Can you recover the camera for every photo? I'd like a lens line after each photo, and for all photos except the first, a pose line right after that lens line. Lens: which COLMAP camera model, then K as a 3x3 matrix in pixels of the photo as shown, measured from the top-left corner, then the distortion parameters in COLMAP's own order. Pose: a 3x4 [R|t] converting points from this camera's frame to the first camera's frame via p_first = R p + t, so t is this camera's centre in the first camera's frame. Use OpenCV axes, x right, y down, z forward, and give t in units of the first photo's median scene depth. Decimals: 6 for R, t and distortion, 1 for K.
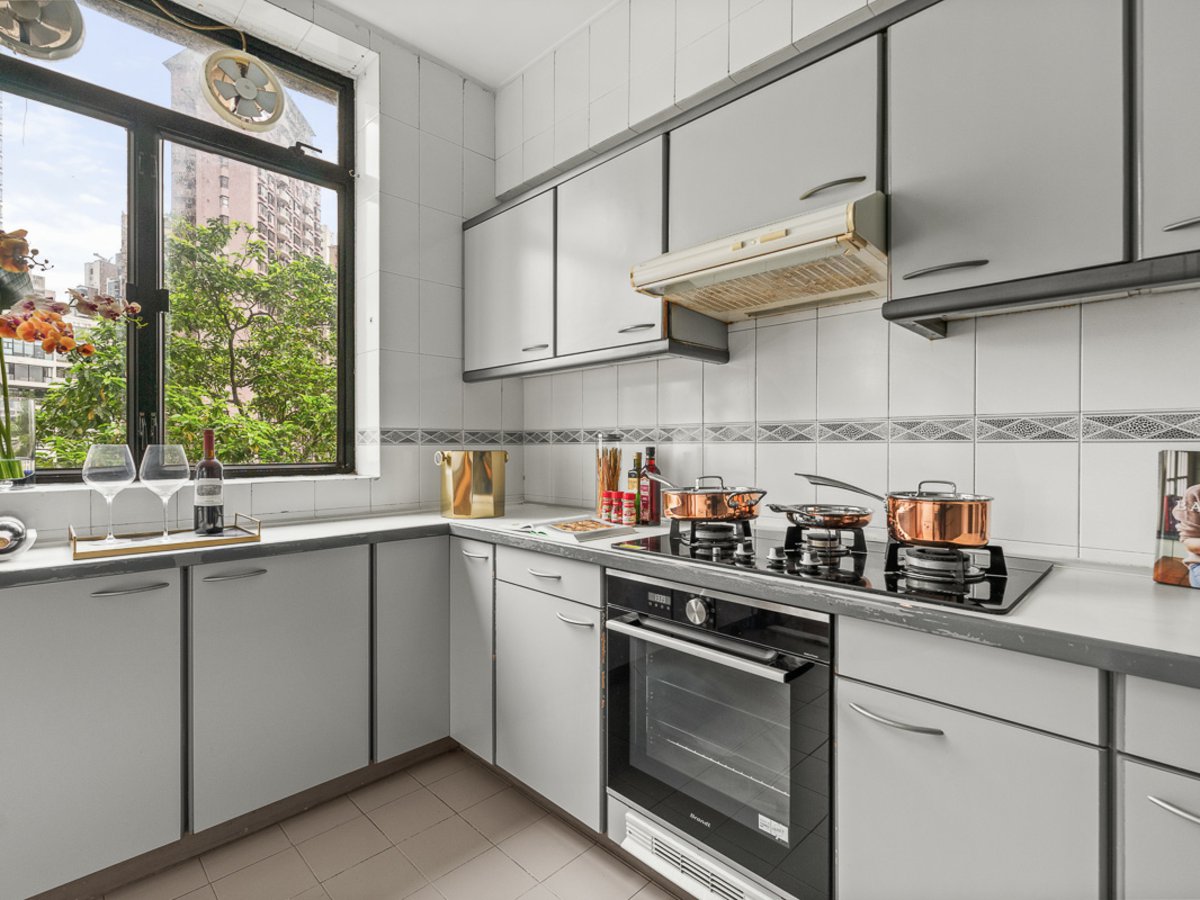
lens RADIAL K [[581.4, 0, 599.2], [0, 581.4, 451.0], [0, 0, 1]] dist [-0.011171, -0.000034]
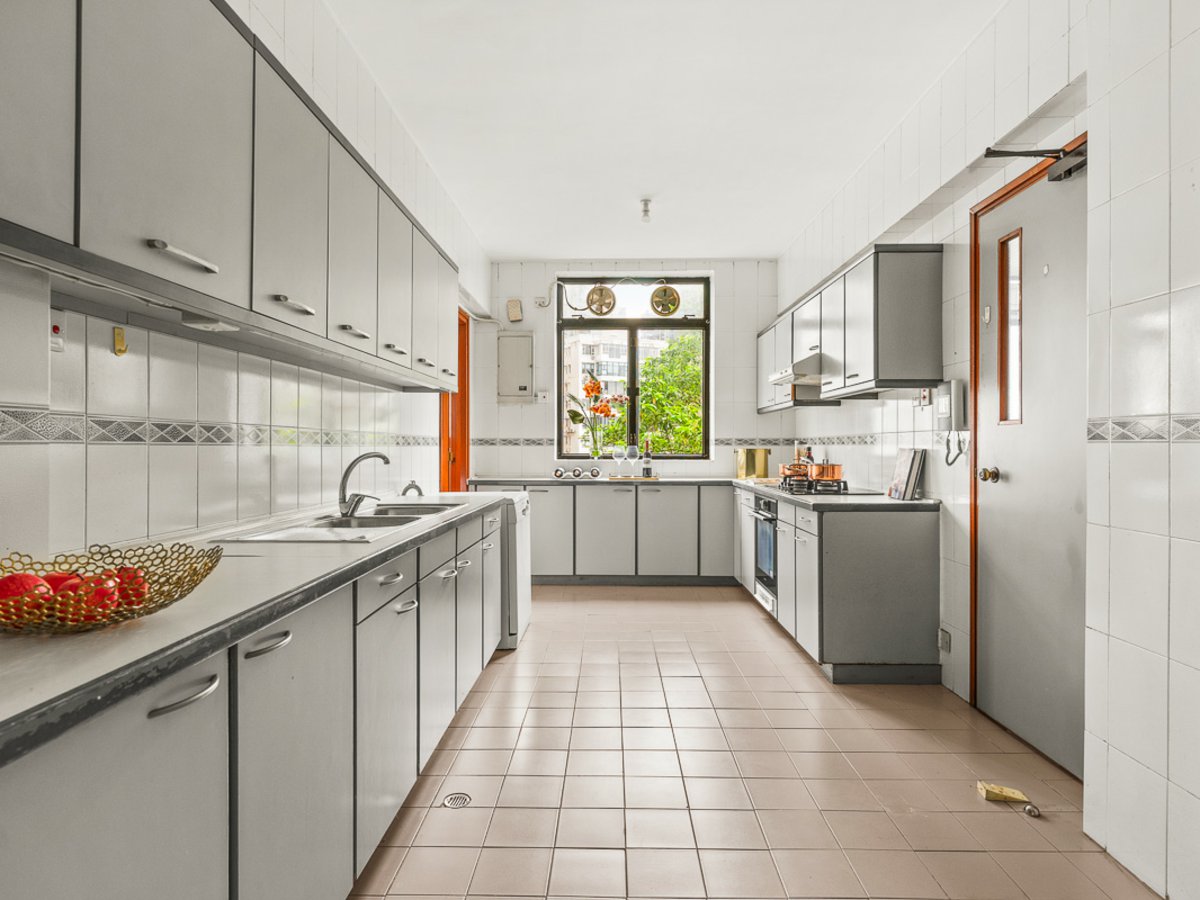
lens RADIAL K [[594.6, 0, 600.9], [0, 594.6, 448.0], [0, 0, 1]] dist [0.000117, 0.000021]
pose [[0.695593, -0.001793, -0.718433, 1.086026], [-0.001687, 0.999990, -0.004128, 0.008600], [0.718434, 0.004083, 0.695583, -1.020640]]
